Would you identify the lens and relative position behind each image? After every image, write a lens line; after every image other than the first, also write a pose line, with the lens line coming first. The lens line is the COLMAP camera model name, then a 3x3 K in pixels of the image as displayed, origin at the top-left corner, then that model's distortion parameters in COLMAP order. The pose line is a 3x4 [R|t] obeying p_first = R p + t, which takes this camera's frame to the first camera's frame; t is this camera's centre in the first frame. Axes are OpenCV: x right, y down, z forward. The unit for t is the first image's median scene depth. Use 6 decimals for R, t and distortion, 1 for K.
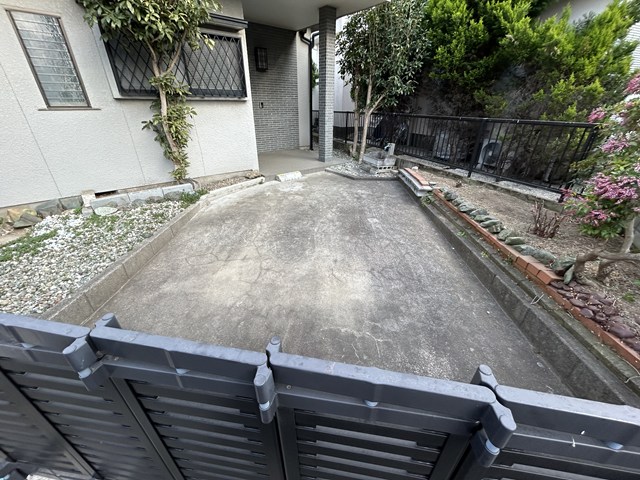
lens RADIAL K [[253.4, 0, 318.5], [0, 253.4, 237.7], [0, 0, 1]] dist [0.000110, 0.000243]
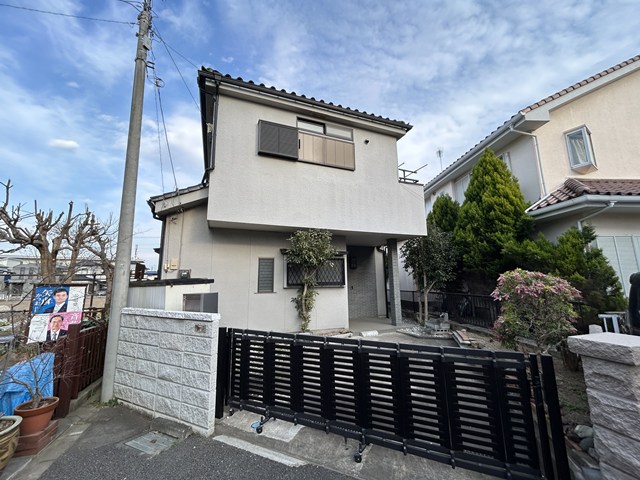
lens RADIAL K [[253.4, 0, 318.5], [0, 253.4, 237.7], [0, 0, 1]] dist [0.000110, 0.000243]
pose [[0.951982, -0.070592, -0.297904, 0.079884], [-0.126962, 0.794409, -0.593965, 0.223098], [0.278587, 0.603267, 0.747301, -0.498671]]
